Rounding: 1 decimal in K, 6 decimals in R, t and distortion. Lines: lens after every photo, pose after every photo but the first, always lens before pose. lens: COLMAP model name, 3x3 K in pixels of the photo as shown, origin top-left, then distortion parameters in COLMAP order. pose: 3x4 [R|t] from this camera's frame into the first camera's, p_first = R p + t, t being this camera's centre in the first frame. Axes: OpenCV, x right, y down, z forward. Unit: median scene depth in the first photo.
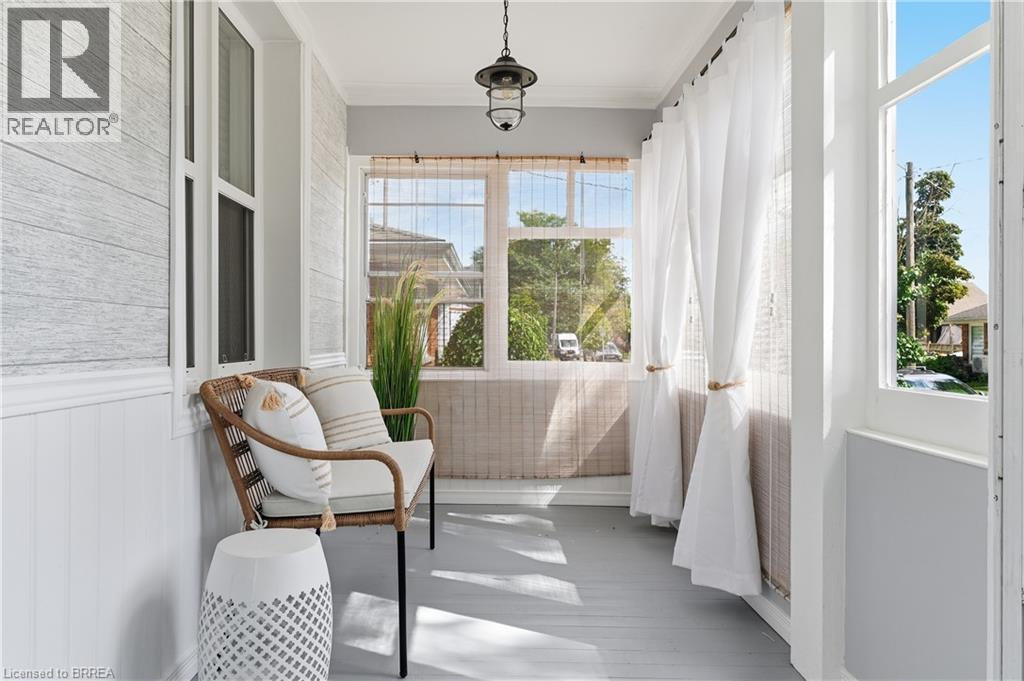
lens RADIAL K [[664.3, 0, 512.0], [0, 664.3, 340.5], [0, 0, 1]] dist [-0.001572, -0.000654]
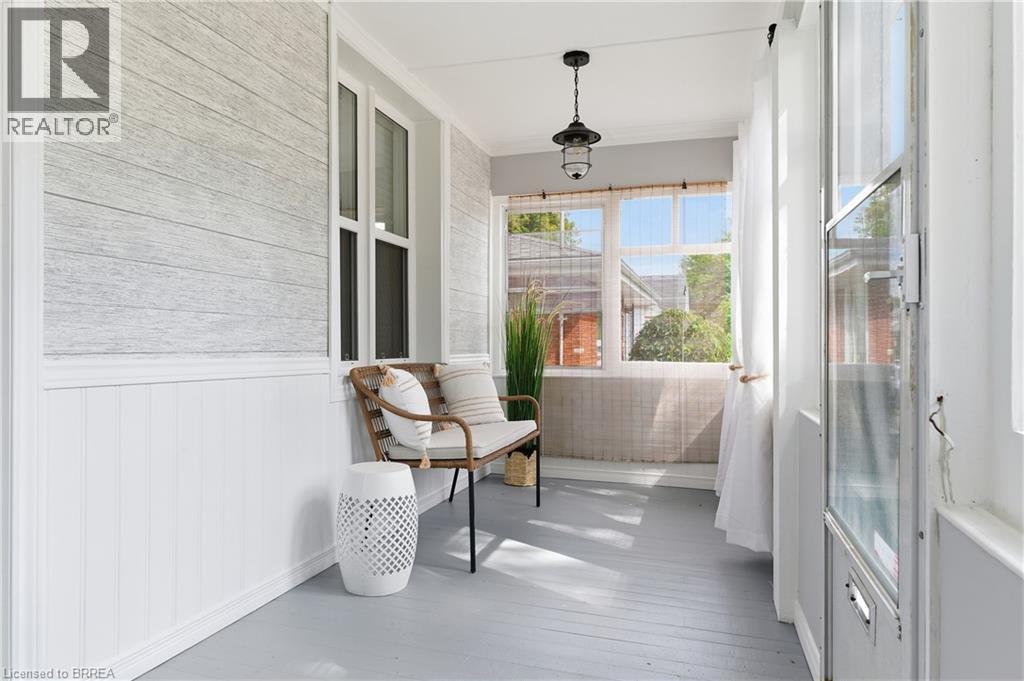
lens RADIAL K [[633.7, 0, 512.0], [0, 633.7, 349.6], [0, 0, 1]] dist [-0.000620, 0.000053]
pose [[0.954639, -0.000105, -0.297766, 0.217897], [0.000887, 0.999997, 0.002492, 0.010631], [0.297765, -0.002643, 0.954636, -0.194787]]
